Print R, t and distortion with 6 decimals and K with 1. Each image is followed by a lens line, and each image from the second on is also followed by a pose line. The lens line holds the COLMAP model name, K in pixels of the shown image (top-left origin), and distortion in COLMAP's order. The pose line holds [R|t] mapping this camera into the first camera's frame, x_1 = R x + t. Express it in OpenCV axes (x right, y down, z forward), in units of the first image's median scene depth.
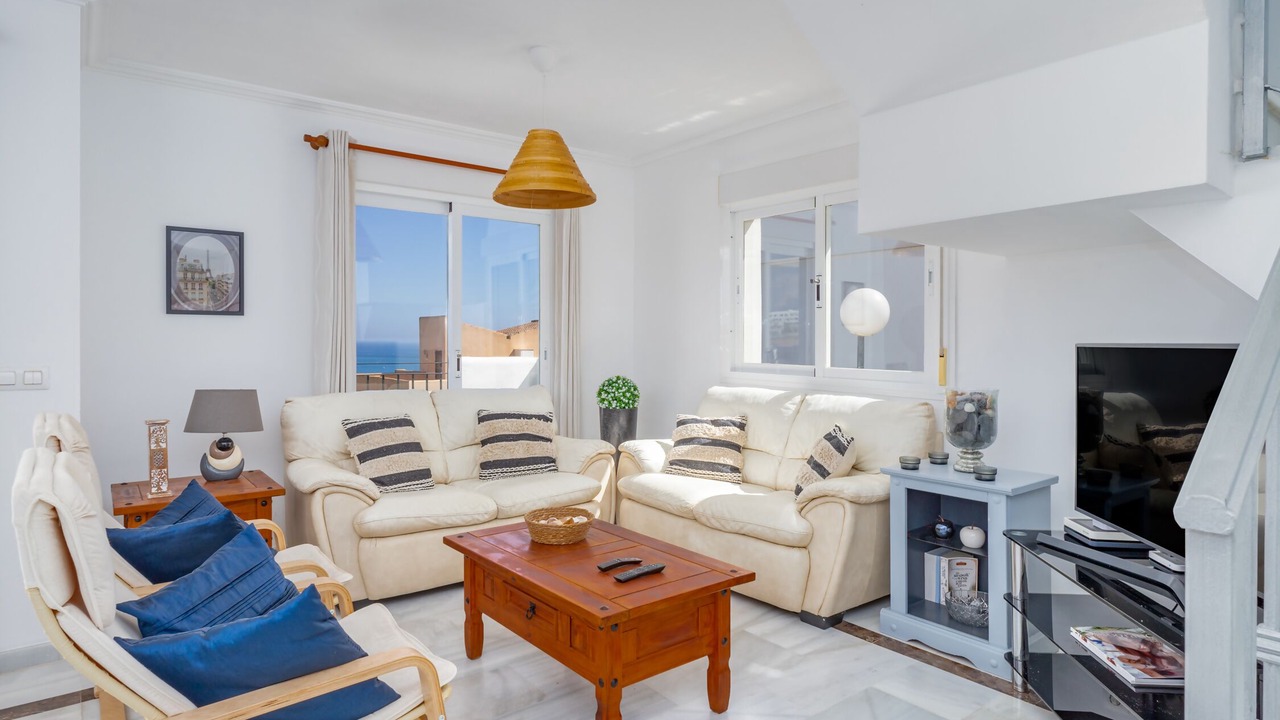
lens RADIAL K [[754.4, 0, 677.5], [0, 754.4, 321.4], [0, 0, 1]] dist [-0.001777, -0.000315]
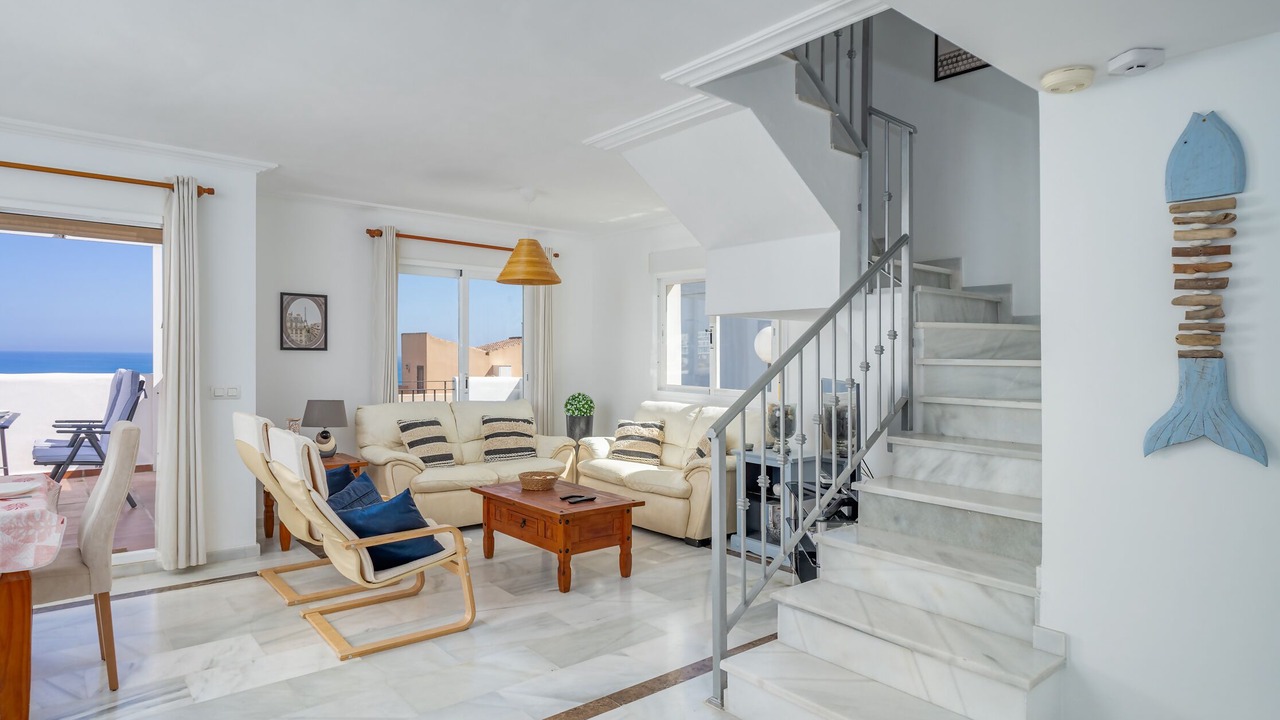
lens RADIAL K [[738.0, 0, 640.0], [0, 738.0, 360.0], [0, 0, 1]] dist [-0.000115, -0.000621]
pose [[0.999862, 0.007512, -0.014808, 0.066017], [-0.007070, 0.999534, 0.029710, -0.037507], [0.015024, -0.029601, 0.999449, -0.454768]]
